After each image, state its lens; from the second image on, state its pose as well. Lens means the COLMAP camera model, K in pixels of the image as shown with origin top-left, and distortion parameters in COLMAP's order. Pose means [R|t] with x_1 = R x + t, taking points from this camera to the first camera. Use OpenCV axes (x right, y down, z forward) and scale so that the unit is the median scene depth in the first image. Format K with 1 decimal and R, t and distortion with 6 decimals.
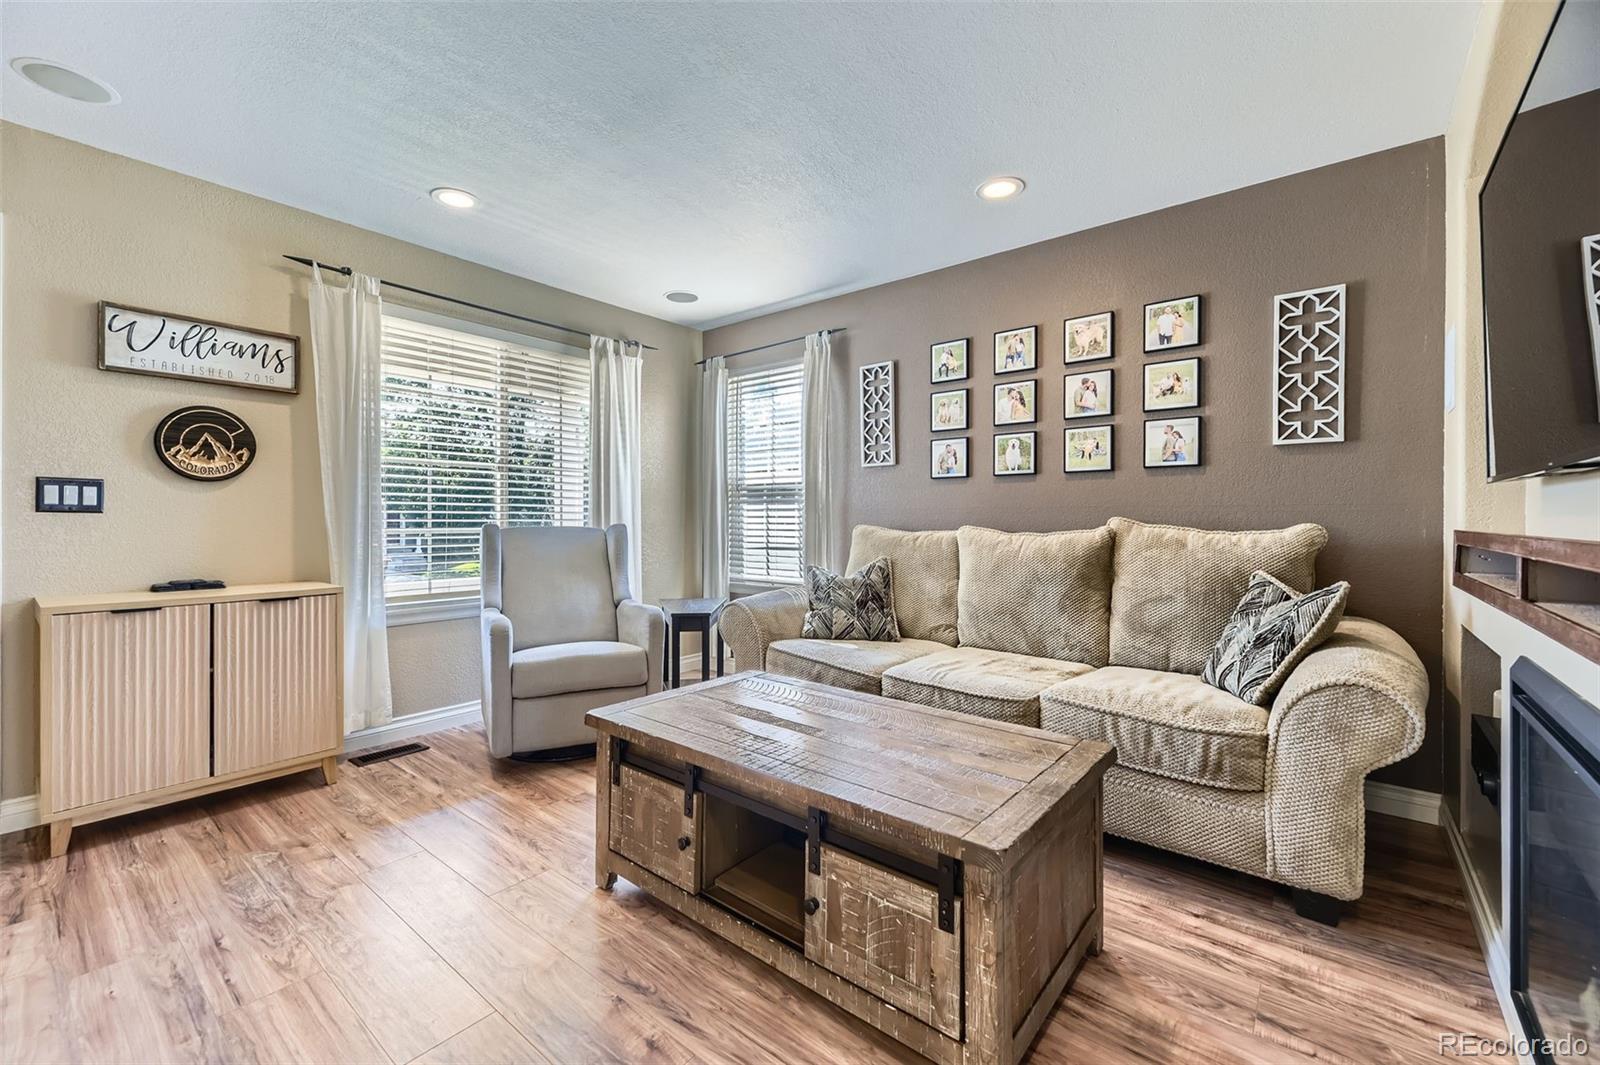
lens RADIAL K [[651.8, 0, 786.9], [0, 651.8, 516.7], [0, 0, 1]] dist [0.017514, -0.001577]
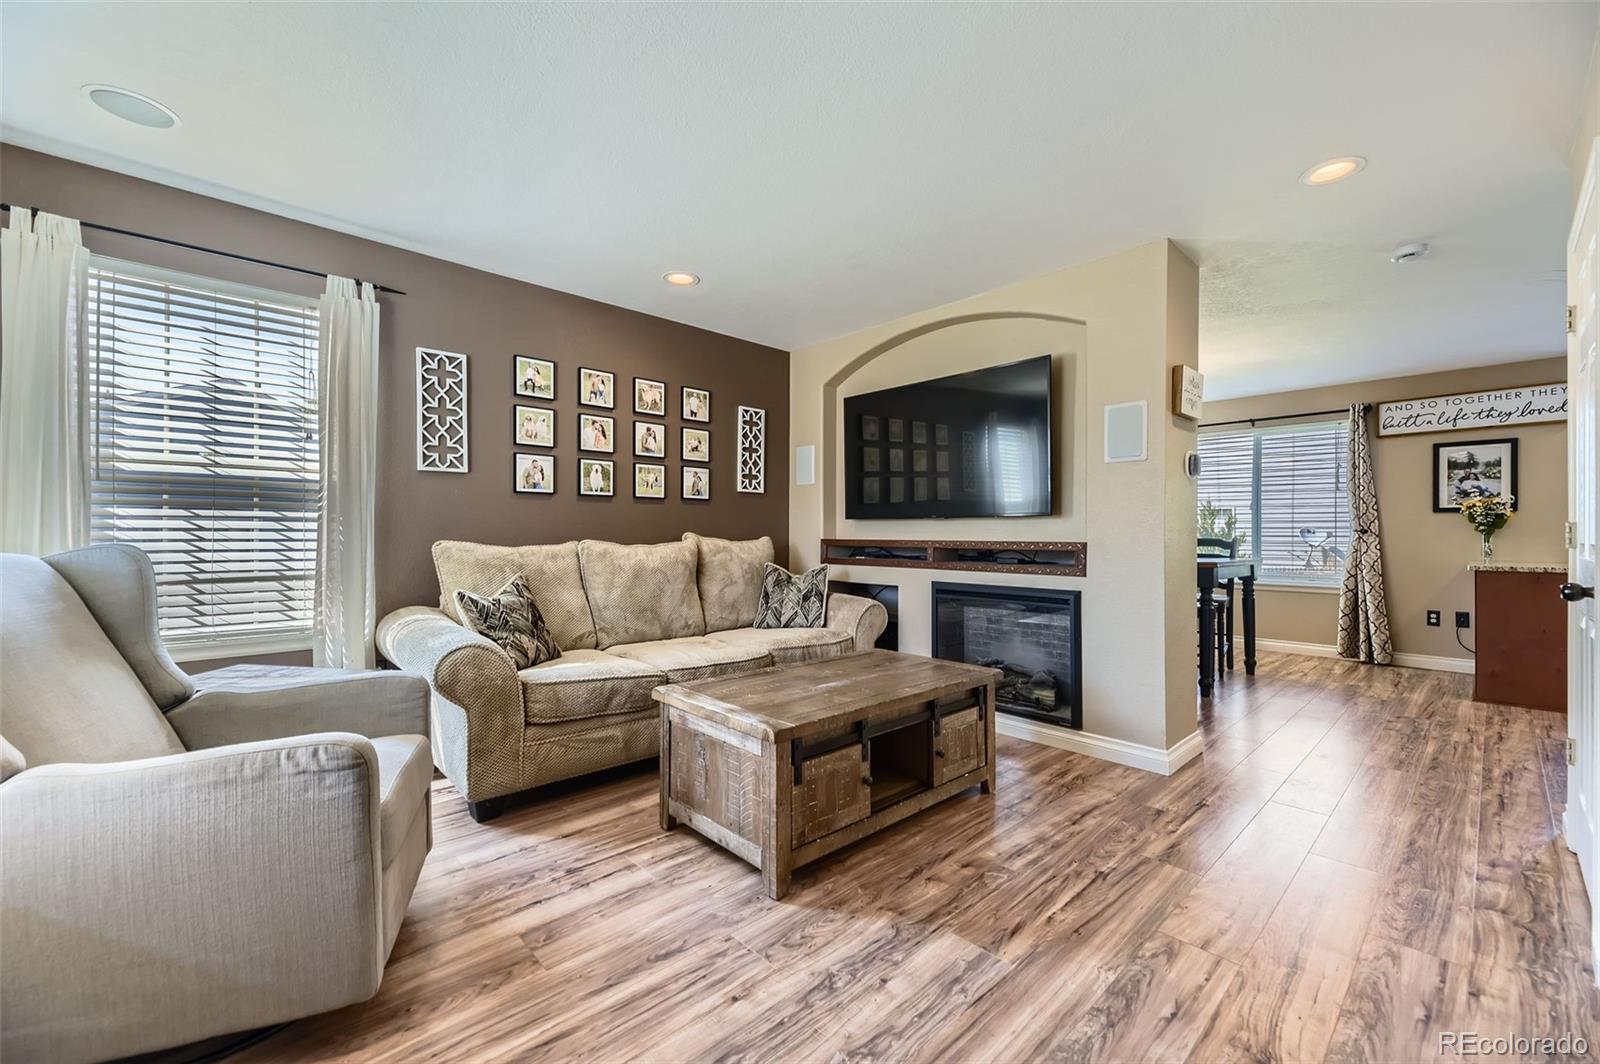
lens RADIAL K [[651.8, 0, 794.8], [0, 651.8, 535.9], [0, 0, 1]] dist [0.017514, -0.001577]
pose [[0.129502, -0.000494, 0.991579, -0.858256], [-0.003087, 0.999995, 0.000901, 0.005660], [-0.991574, -0.003178, 0.129500, 0.571405]]
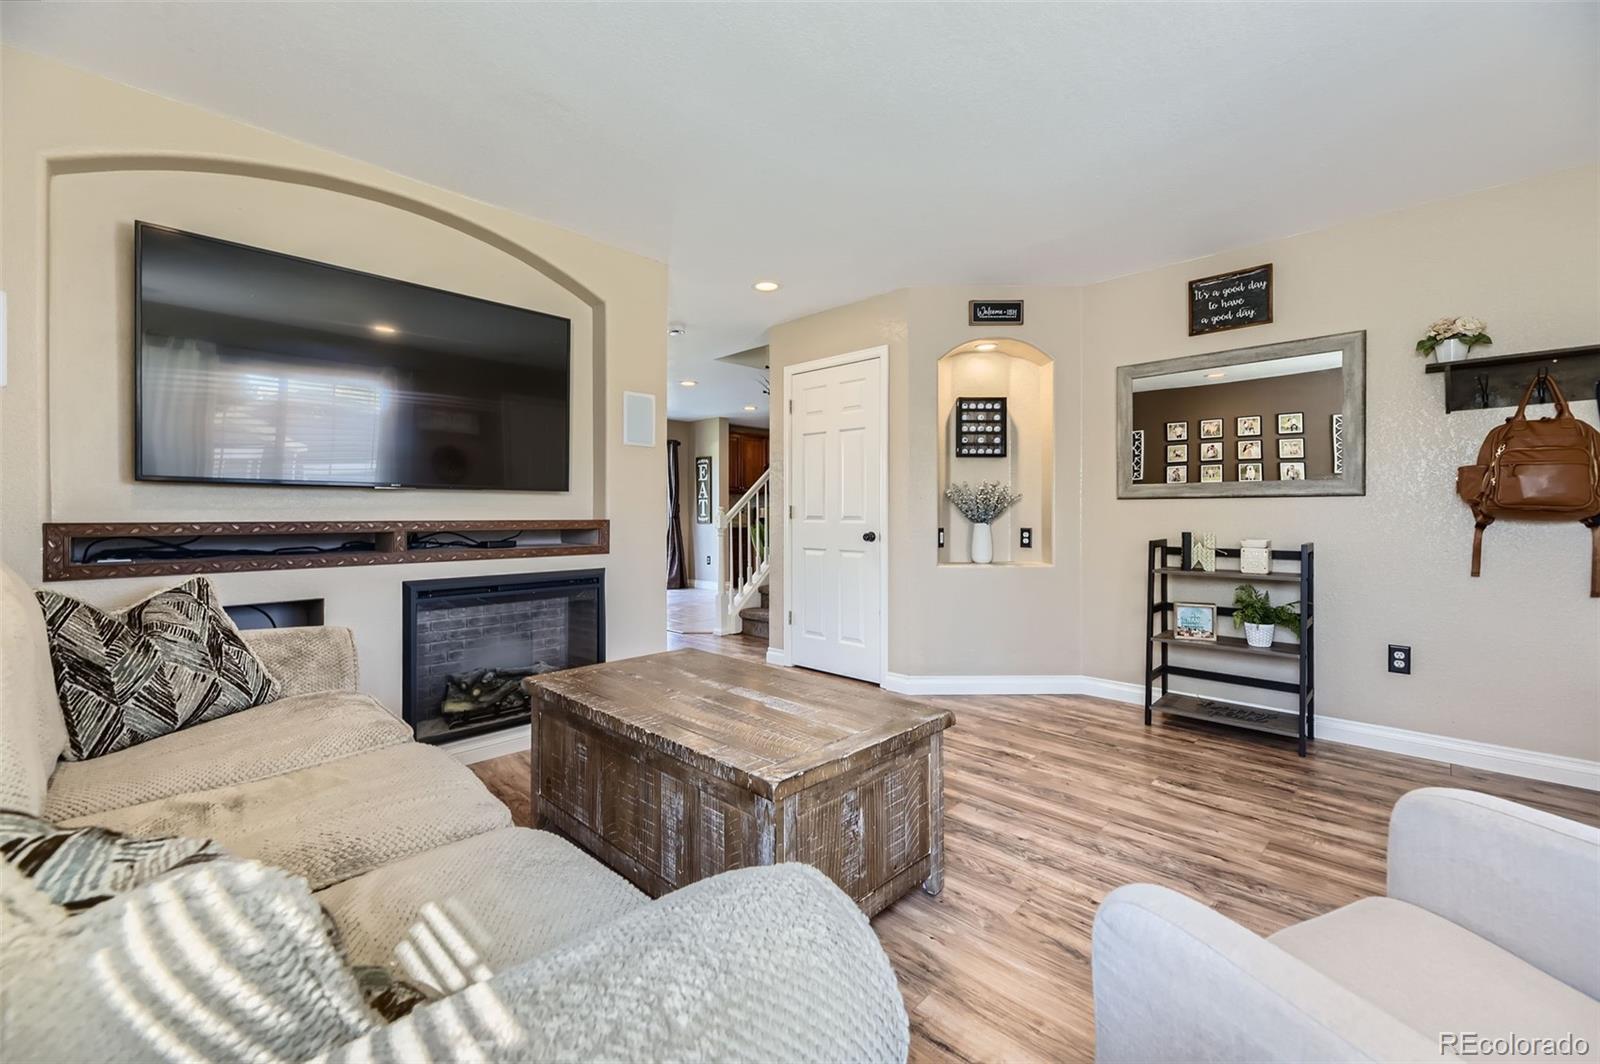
lens RADIAL K [[651.8, 0, 799.9], [0, 651.8, 525.0], [0, 0, 1]] dist [0.017514, -0.001577]
pose [[-0.998099, -0.004838, 0.061439, -0.091410], [-0.003825, 0.999855, 0.016588, 0.003990], [-0.061510, 0.016321, -0.997973, 1.335125]]
